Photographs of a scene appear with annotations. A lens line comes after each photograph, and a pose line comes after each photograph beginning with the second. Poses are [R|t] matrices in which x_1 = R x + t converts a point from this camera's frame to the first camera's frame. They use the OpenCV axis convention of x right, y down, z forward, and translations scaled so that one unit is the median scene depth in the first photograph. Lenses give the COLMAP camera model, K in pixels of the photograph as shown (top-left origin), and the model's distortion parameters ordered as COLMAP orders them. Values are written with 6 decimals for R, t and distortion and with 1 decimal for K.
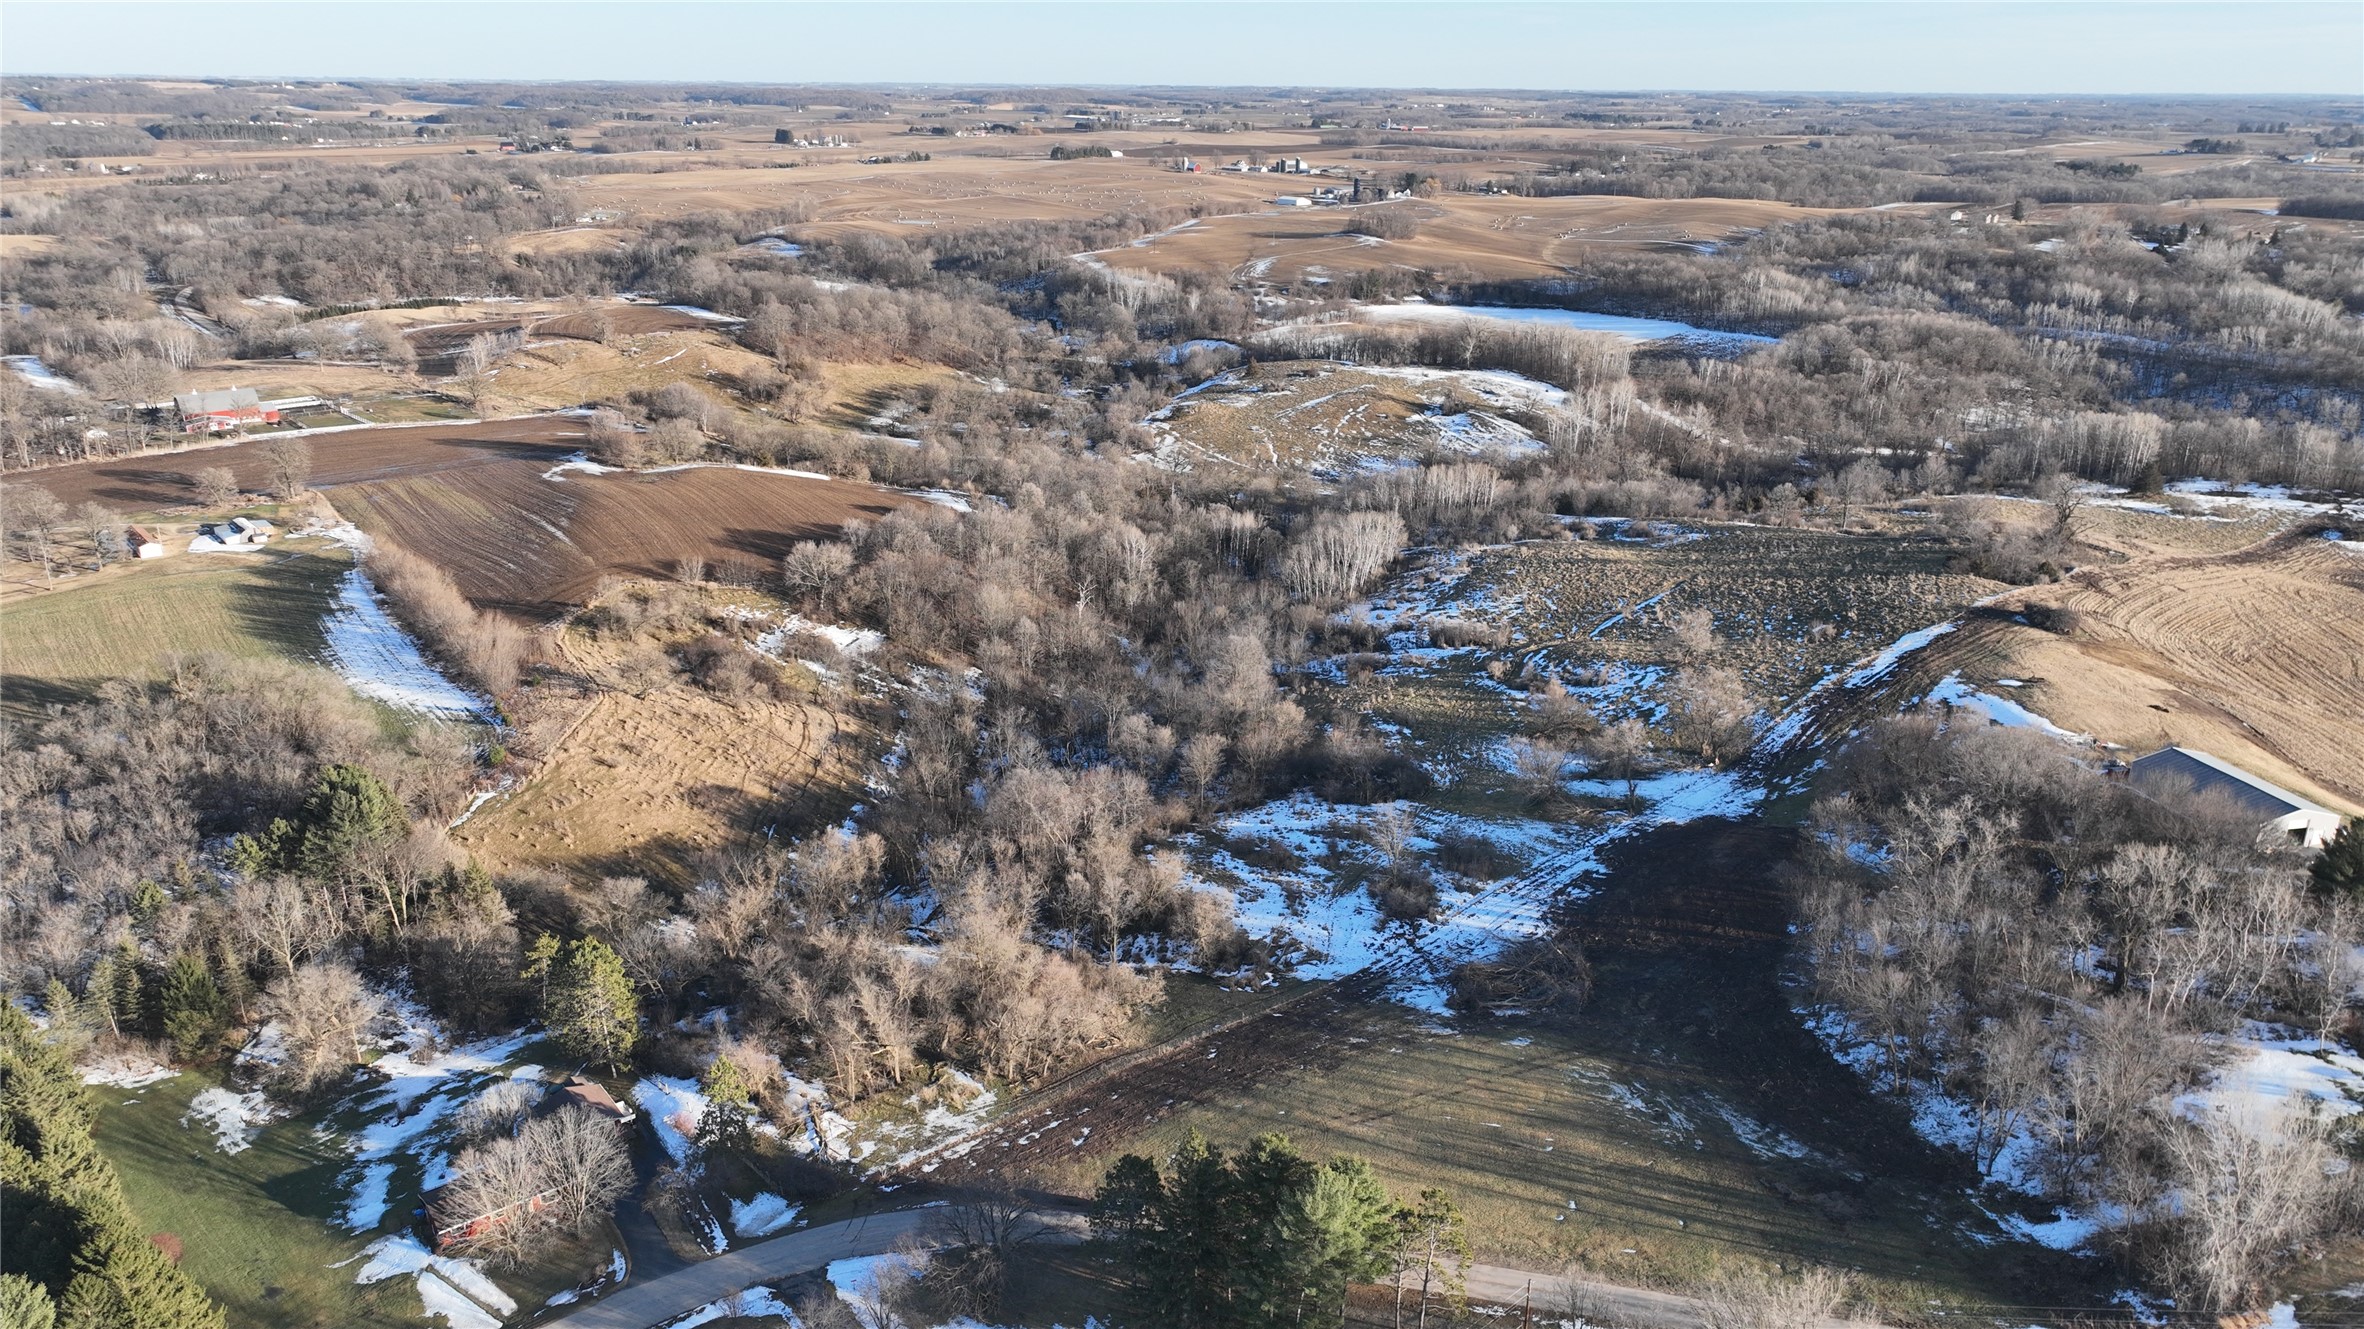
lens RADIAL K [[1680.0, 0, 1182.4], [0, 1680.0, 668.8], [0, 0, 1]] dist [-0.004000, 0.021933]
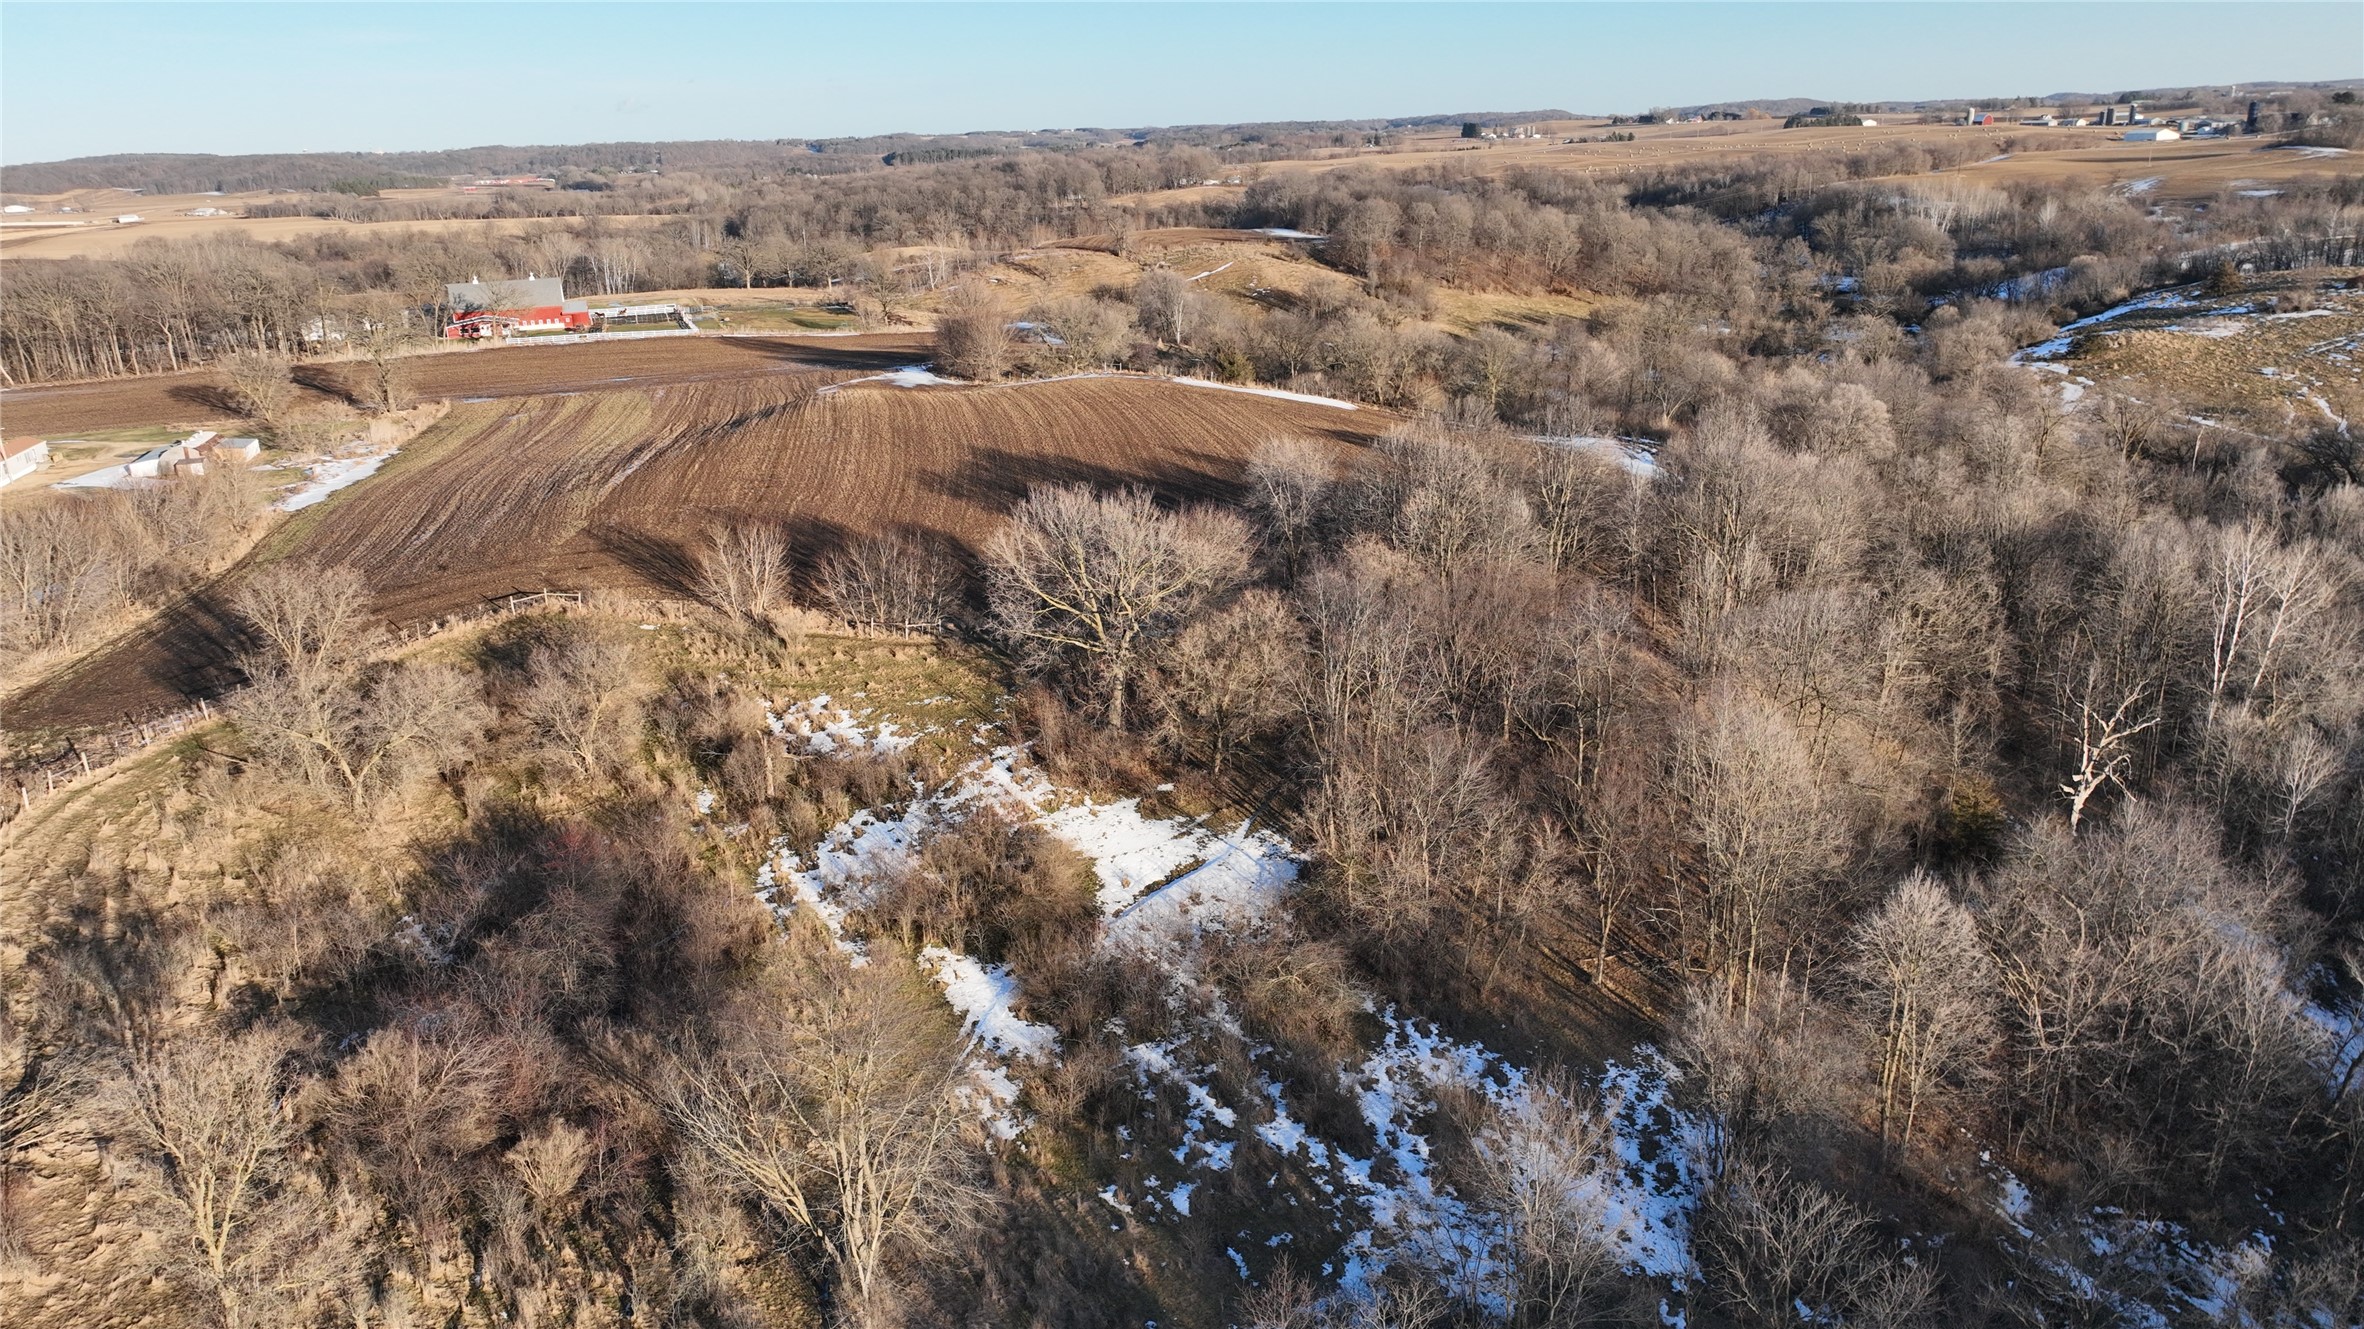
lens RADIAL K [[1680.0, 0, 1180.4], [0, 1680.0, 658.9], [0, 0, 1]] dist [-0.004000, 0.021933]
pose [[0.921601, 0.073650, -0.381087, -0.088876], [-0.085187, 0.996274, -0.013470, -0.040995], [0.378675, 0.044877, 0.924441, 0.679233]]
